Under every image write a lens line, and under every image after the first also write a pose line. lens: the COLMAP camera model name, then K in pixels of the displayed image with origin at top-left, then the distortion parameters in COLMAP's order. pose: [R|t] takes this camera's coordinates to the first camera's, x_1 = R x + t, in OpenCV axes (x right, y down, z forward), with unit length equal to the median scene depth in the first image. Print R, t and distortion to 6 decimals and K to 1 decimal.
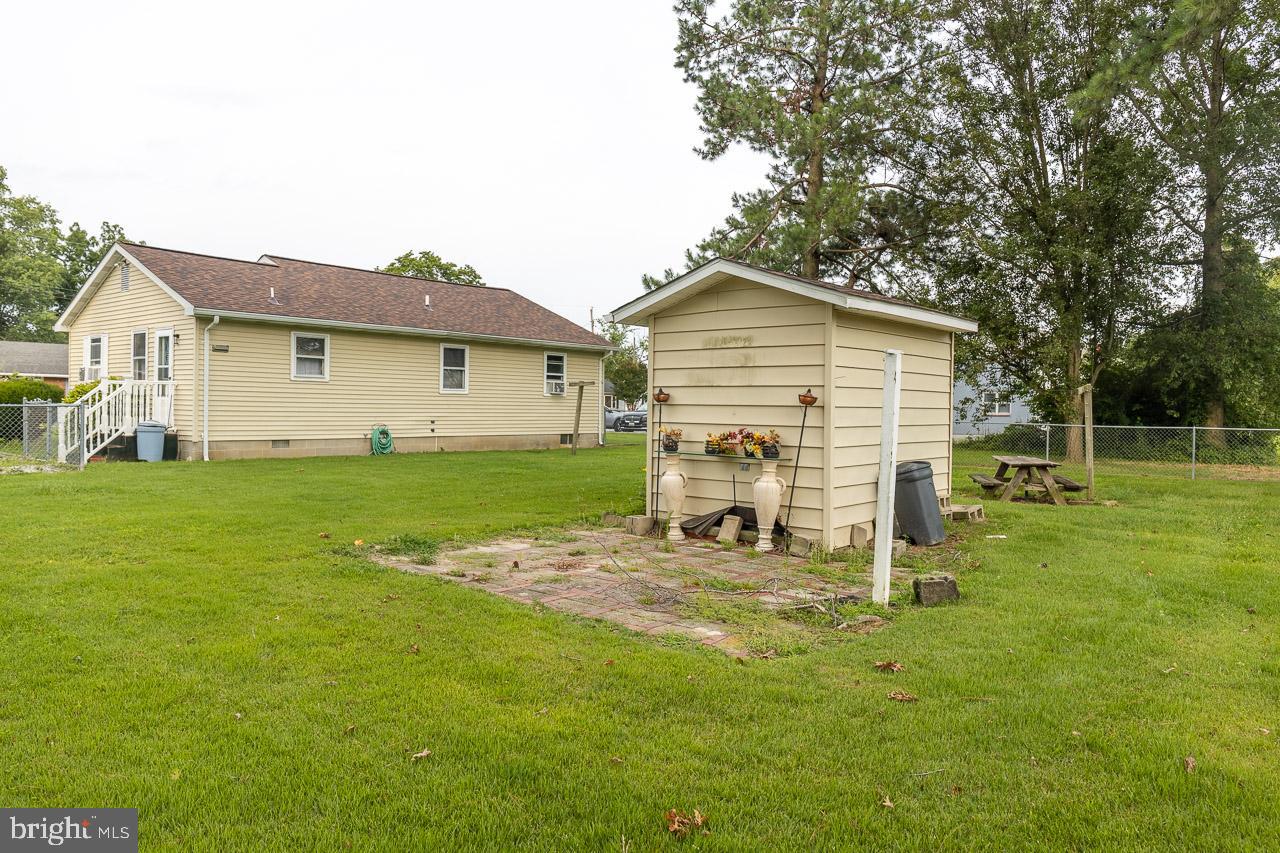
lens RADIAL K [[865.3, 0, 635.3], [0, 865.3, 427.3], [0, 0, 1]] dist [-0.009134, -0.005017]
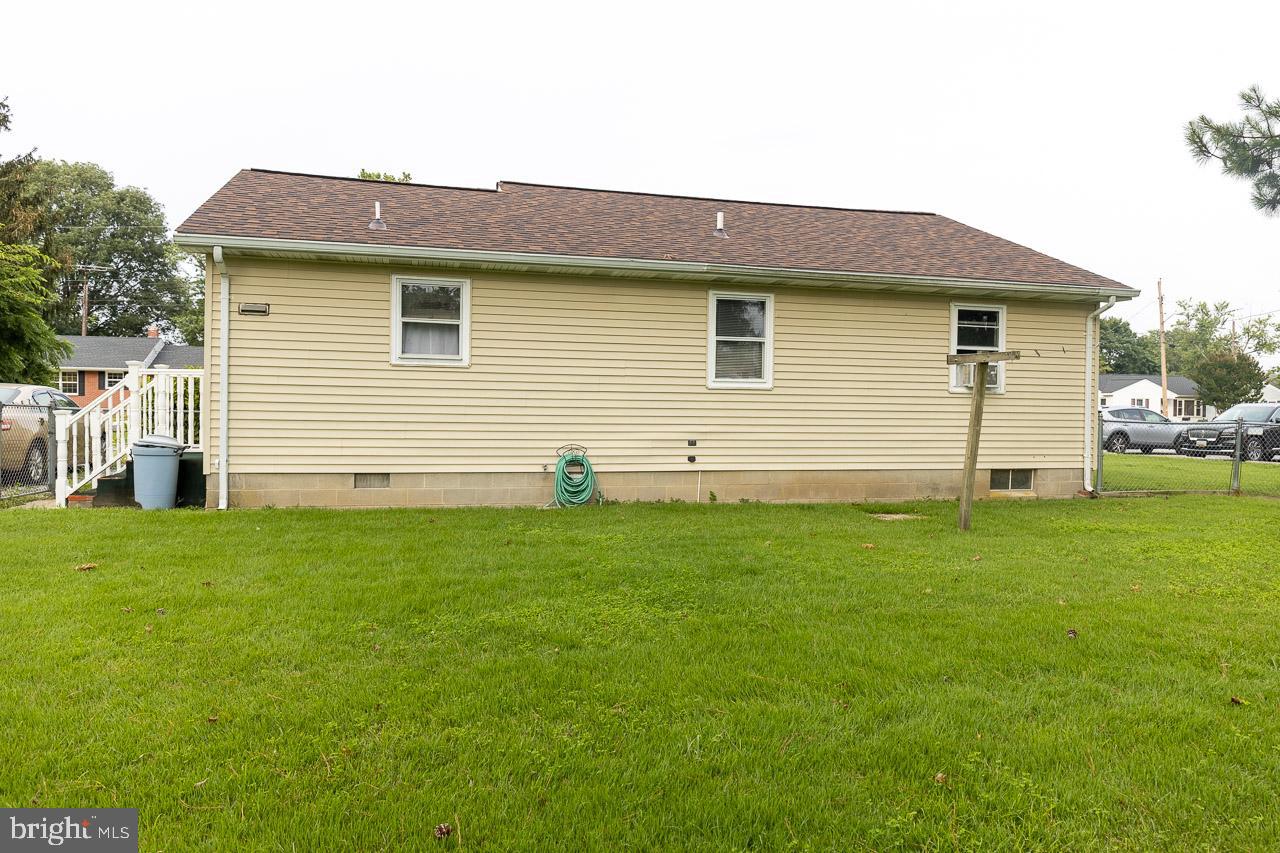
lens RADIAL K [[865.3, 0, 635.3], [0, 865.3, 427.3], [0, 0, 1]] dist [-0.009134, -0.005017]
pose [[0.816259, 0.009310, -0.577612, 0.038905], [-0.014535, 0.999885, -0.004424, -0.013098], [0.577504, 0.012007, 0.816300, 0.572740]]
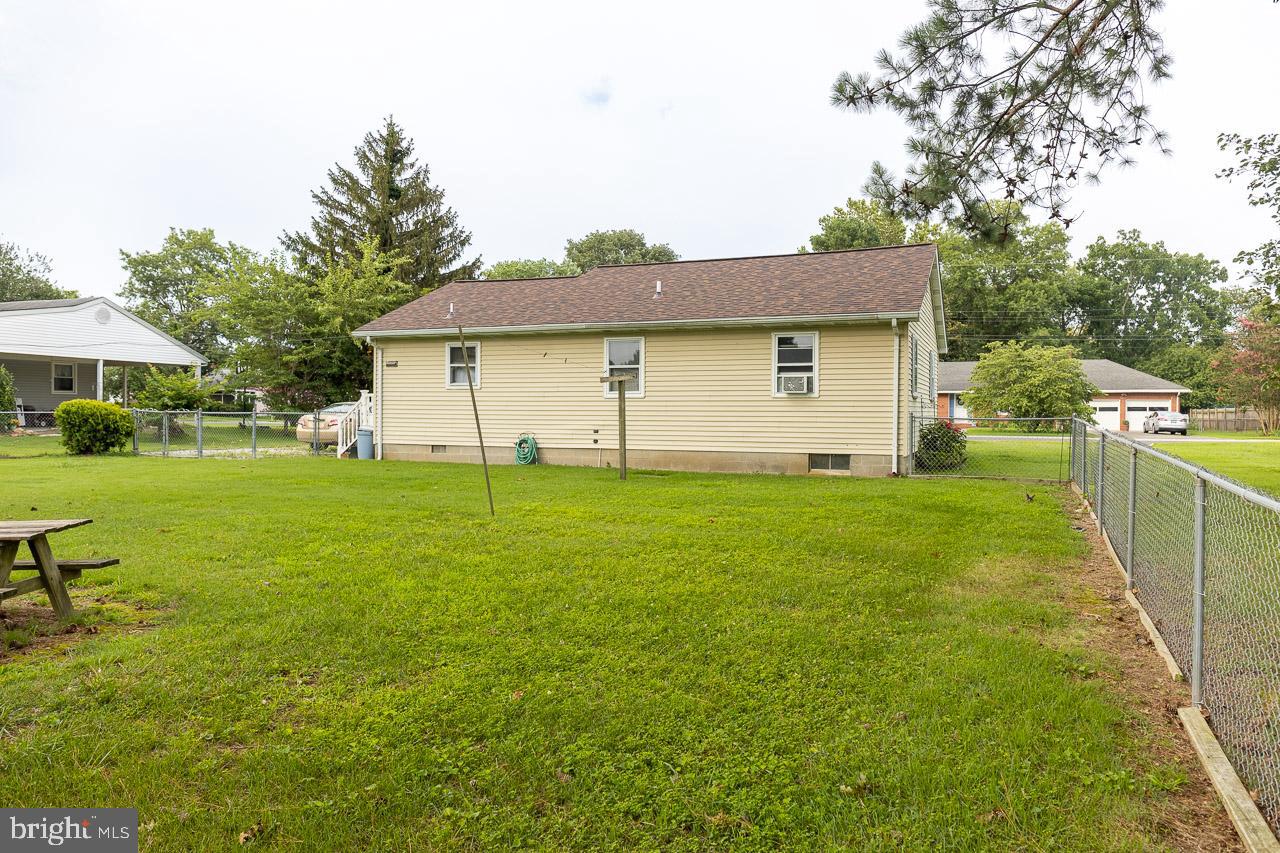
lens RADIAL K [[865.3, 0, 635.3], [0, 865.3, 427.3], [0, 0, 1]] dist [-0.009134, -0.005017]
pose [[0.311770, 0.003175, -0.950152, 0.603510], [-0.023281, 0.999720, -0.004299, -0.007539], [0.949872, 0.023461, 0.311757, 0.793785]]
